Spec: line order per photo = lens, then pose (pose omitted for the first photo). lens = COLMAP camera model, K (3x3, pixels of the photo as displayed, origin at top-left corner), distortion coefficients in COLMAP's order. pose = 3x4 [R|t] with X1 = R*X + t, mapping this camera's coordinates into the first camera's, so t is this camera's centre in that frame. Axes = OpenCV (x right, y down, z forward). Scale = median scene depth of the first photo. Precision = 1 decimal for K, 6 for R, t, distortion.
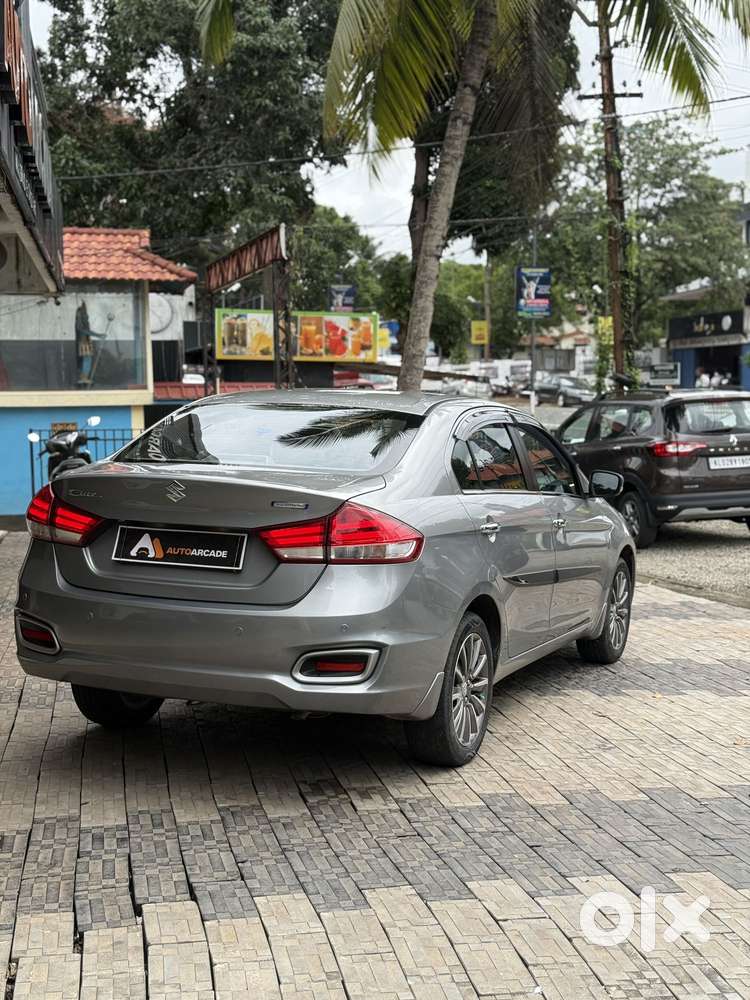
lens RADIAL K [[1397.8, 0, 375.0], [0, 1397.8, 500.0], [0, 0, 1]] dist [0.201194, -0.386187]
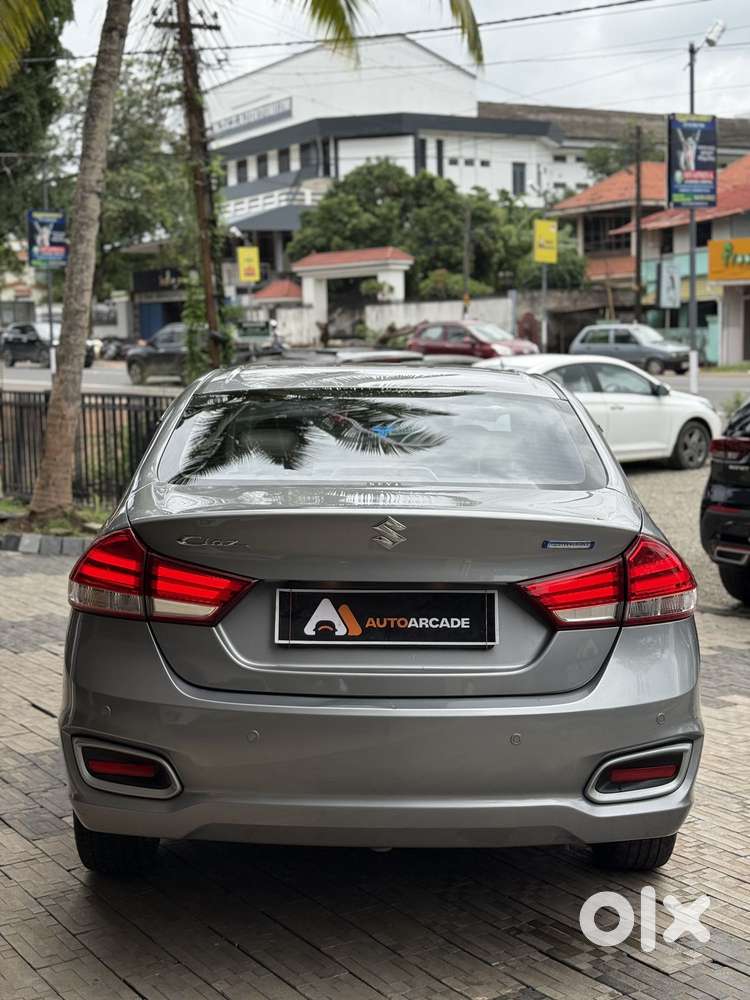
lens RADIAL K [[1397.8, 0, 375.0], [0, 1397.8, 500.0], [0, 0, 1]] dist [0.201194, -0.386187]
pose [[0.917231, -0.055947, 0.394406, -0.148798], [0.042926, 0.998205, 0.041769, -0.018031], [-0.396035, -0.021381, 0.917986, 0.149767]]
